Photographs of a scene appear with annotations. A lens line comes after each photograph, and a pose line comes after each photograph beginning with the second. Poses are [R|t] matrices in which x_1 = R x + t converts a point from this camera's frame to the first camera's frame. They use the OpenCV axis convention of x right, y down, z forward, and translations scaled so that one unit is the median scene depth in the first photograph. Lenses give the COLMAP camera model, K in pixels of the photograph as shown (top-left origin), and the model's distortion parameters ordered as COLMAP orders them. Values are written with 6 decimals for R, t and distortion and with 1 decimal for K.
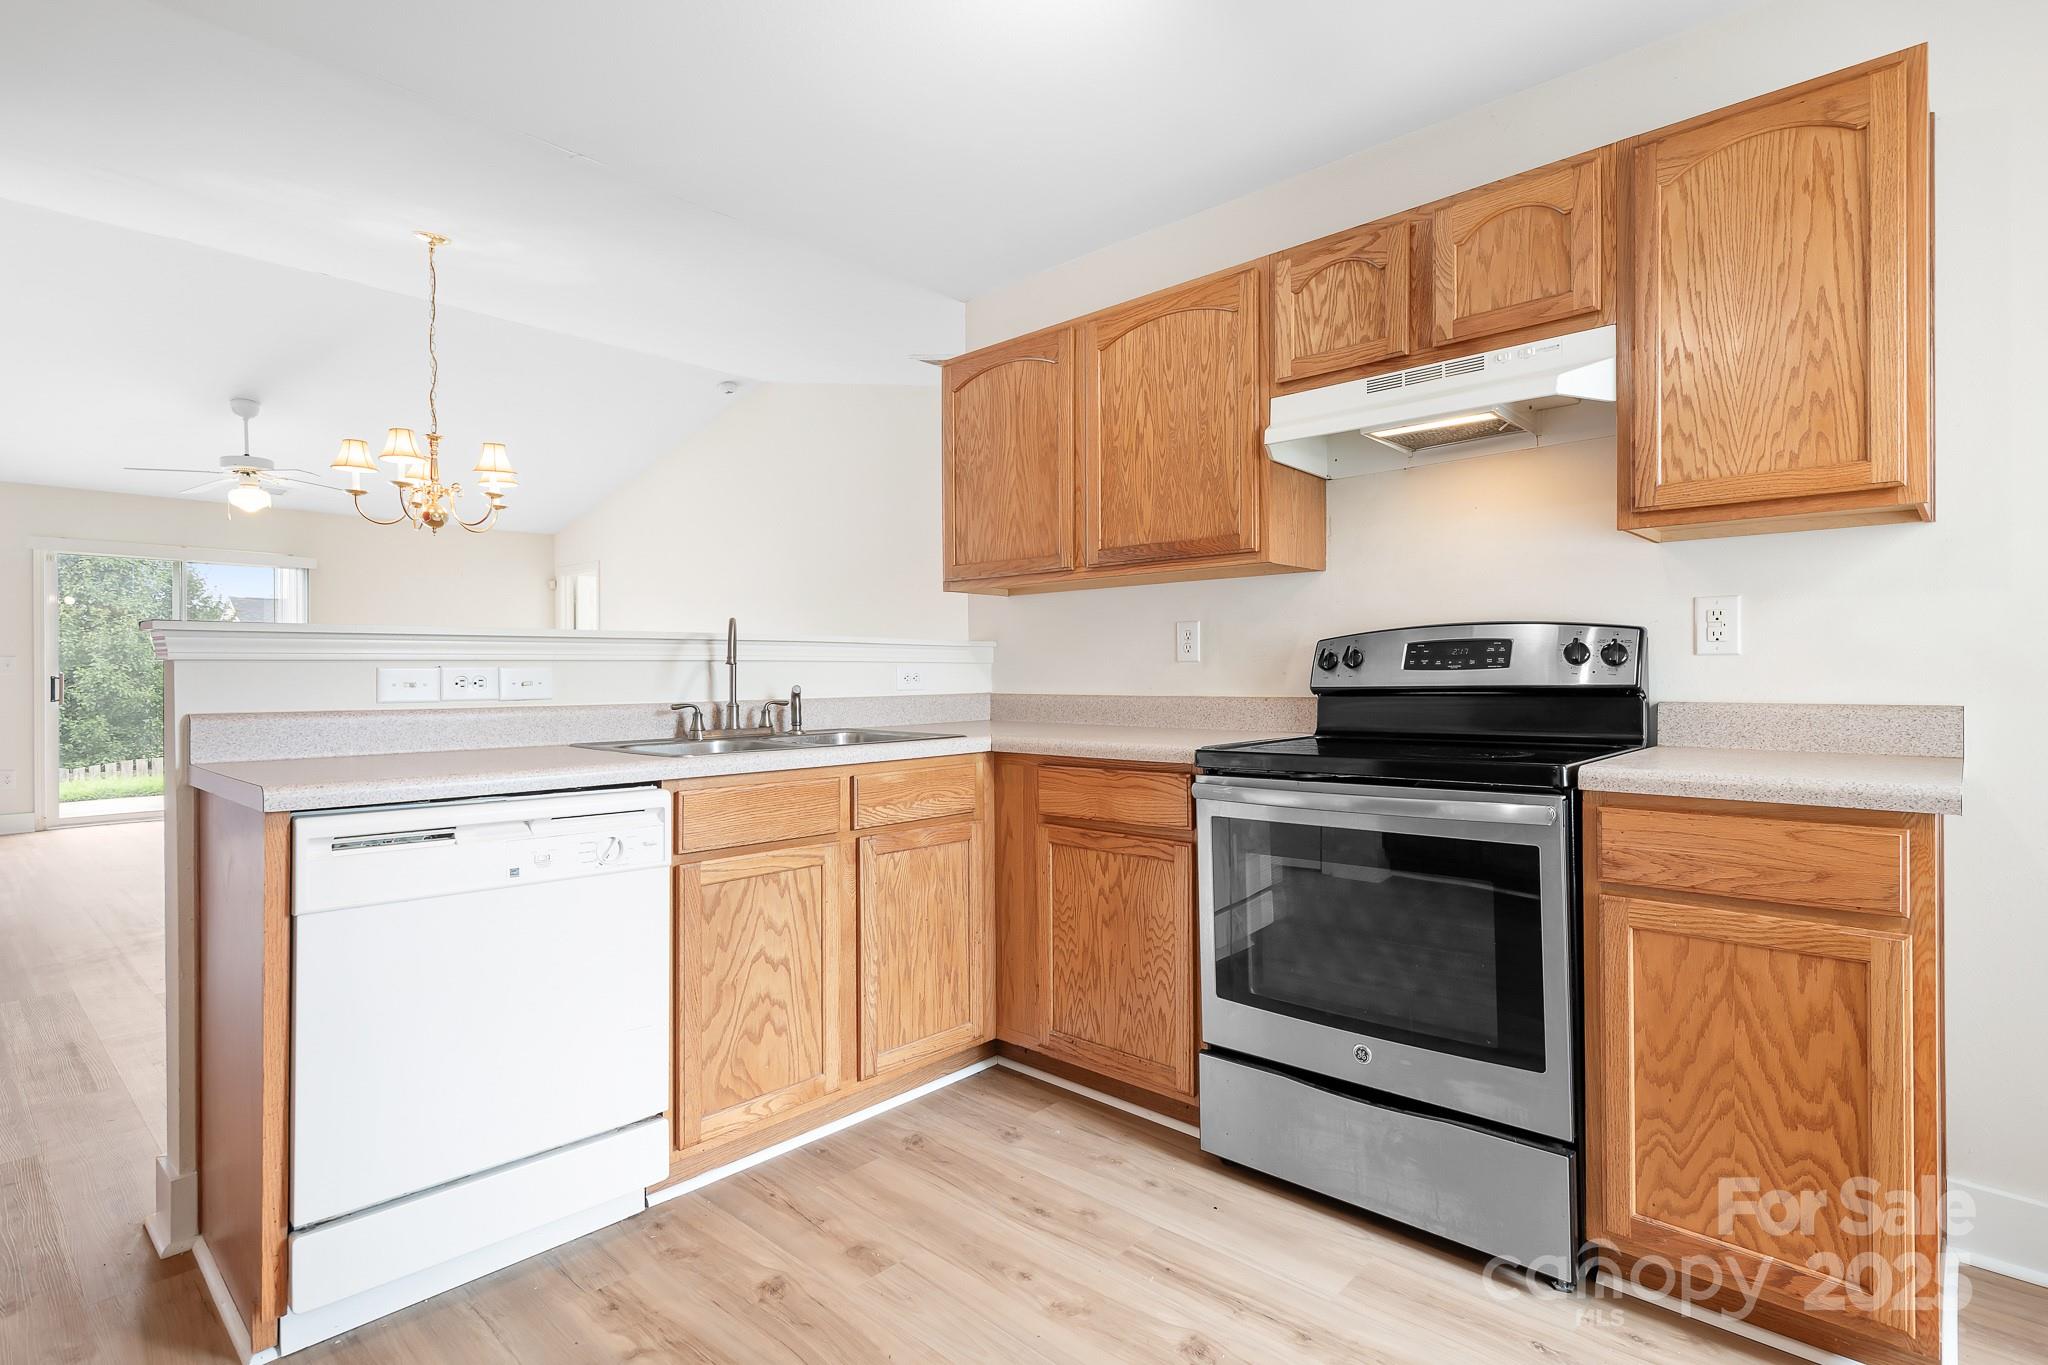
lens RADIAL K [[1012.7, 0, 1024.0], [0, 1012.7, 682.5], [0, 0, 1]] dist [0.018761, -0.000176]
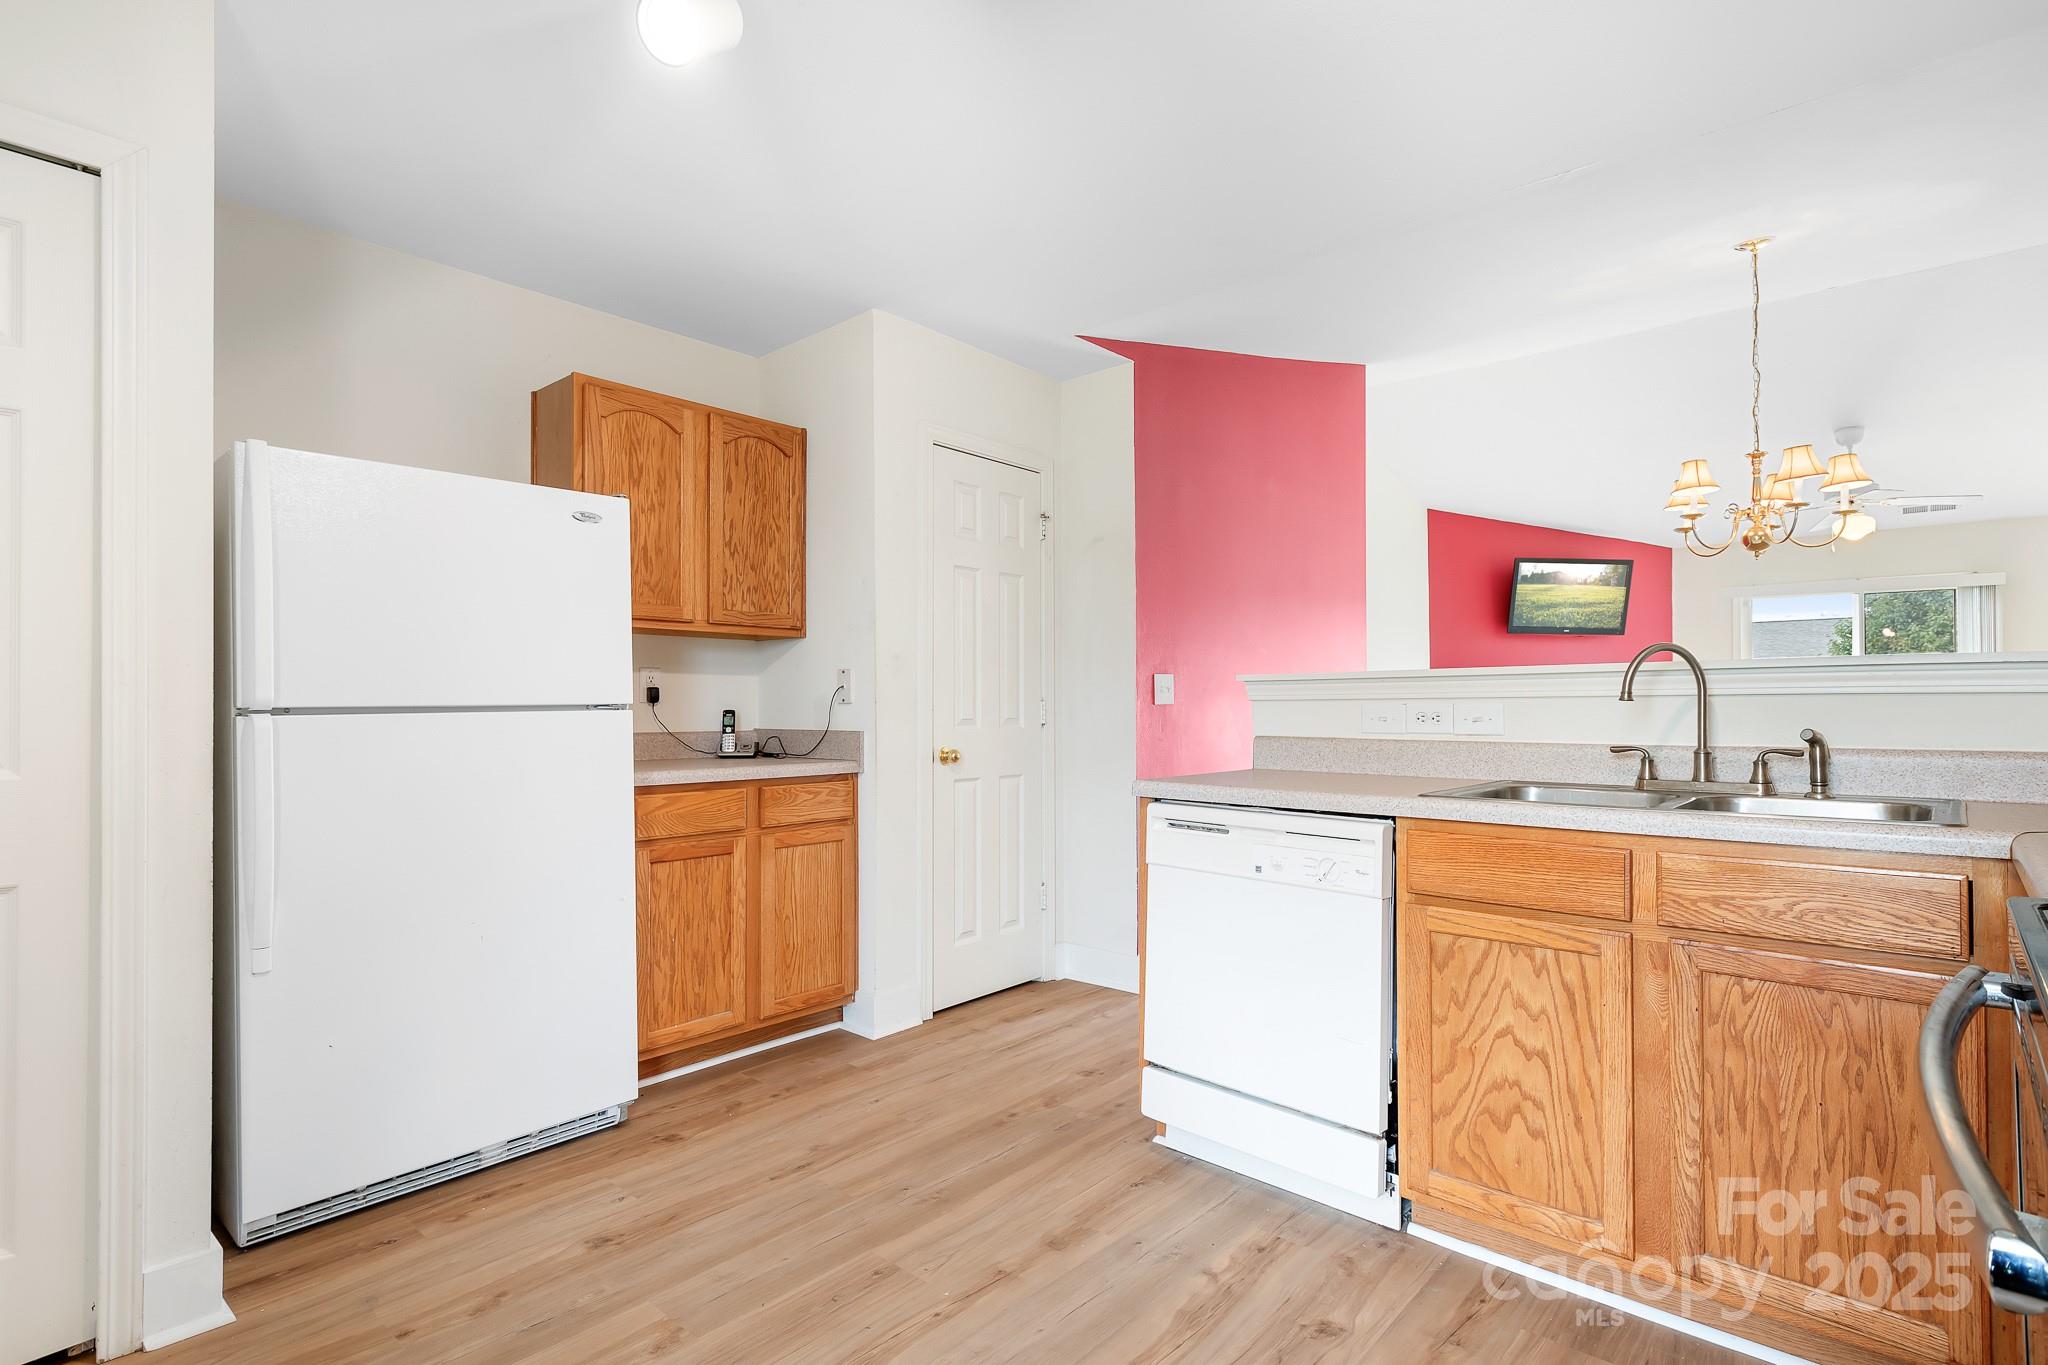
lens RADIAL K [[1016.4, 0, 1028.3], [0, 1016.4, 699.7], [0, 0, 1]] dist [0.005232, 0.001150]
pose [[0.014207, -0.001361, -0.999898, 0.572937], [-0.008338, 0.999964, -0.001479, -0.014365], [0.999864, 0.008358, 0.014195, 0.529126]]
